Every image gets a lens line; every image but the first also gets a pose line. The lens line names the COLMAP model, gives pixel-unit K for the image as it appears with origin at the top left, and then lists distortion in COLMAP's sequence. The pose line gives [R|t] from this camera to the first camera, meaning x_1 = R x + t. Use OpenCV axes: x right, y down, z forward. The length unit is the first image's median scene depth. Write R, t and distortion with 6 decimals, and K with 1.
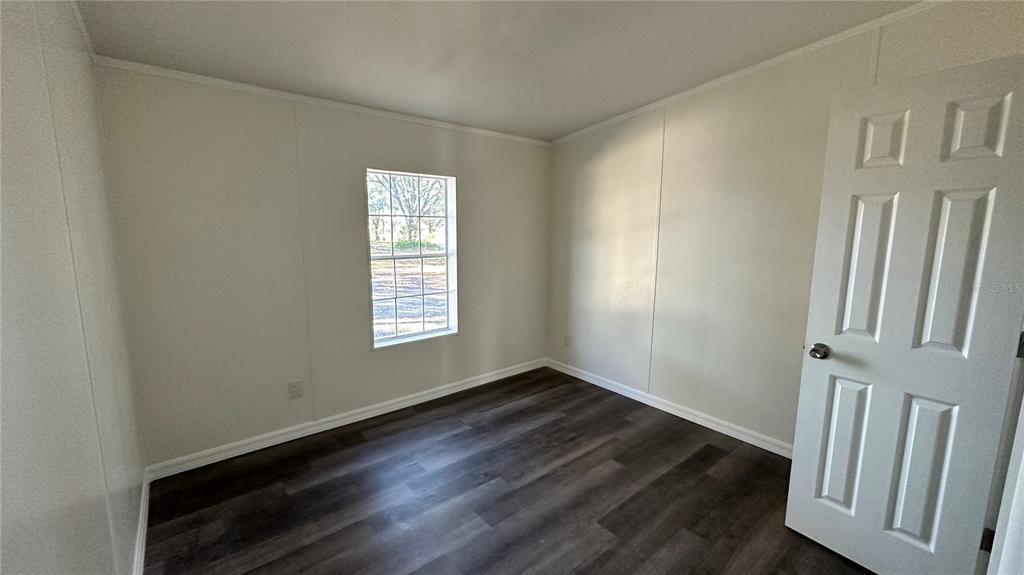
lens RADIAL K [[406.9, 0, 512.0], [0, 406.9, 287.5], [0, 0, 1]] dist [-0.000977, 0.000422]
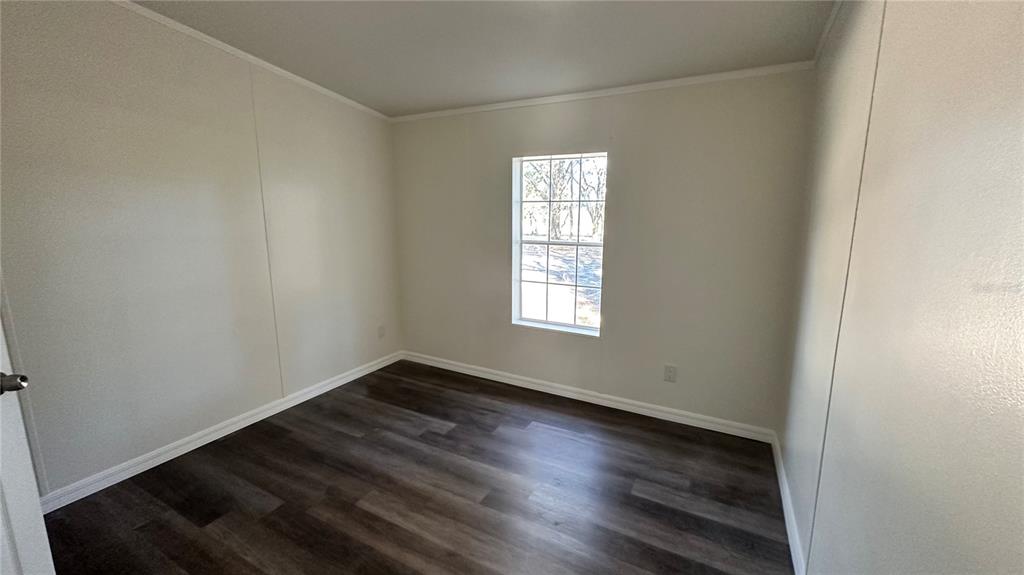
lens RADIAL K [[406.9, 0, 512.0], [0, 406.9, 287.5], [0, 0, 1]] dist [-0.000977, 0.000422]
pose [[0.379290, 0.162635, -0.910873, 0.629446], [-0.146521, 0.982567, 0.114425, -0.069643], [0.913603, 0.090062, 0.396508, 0.544675]]
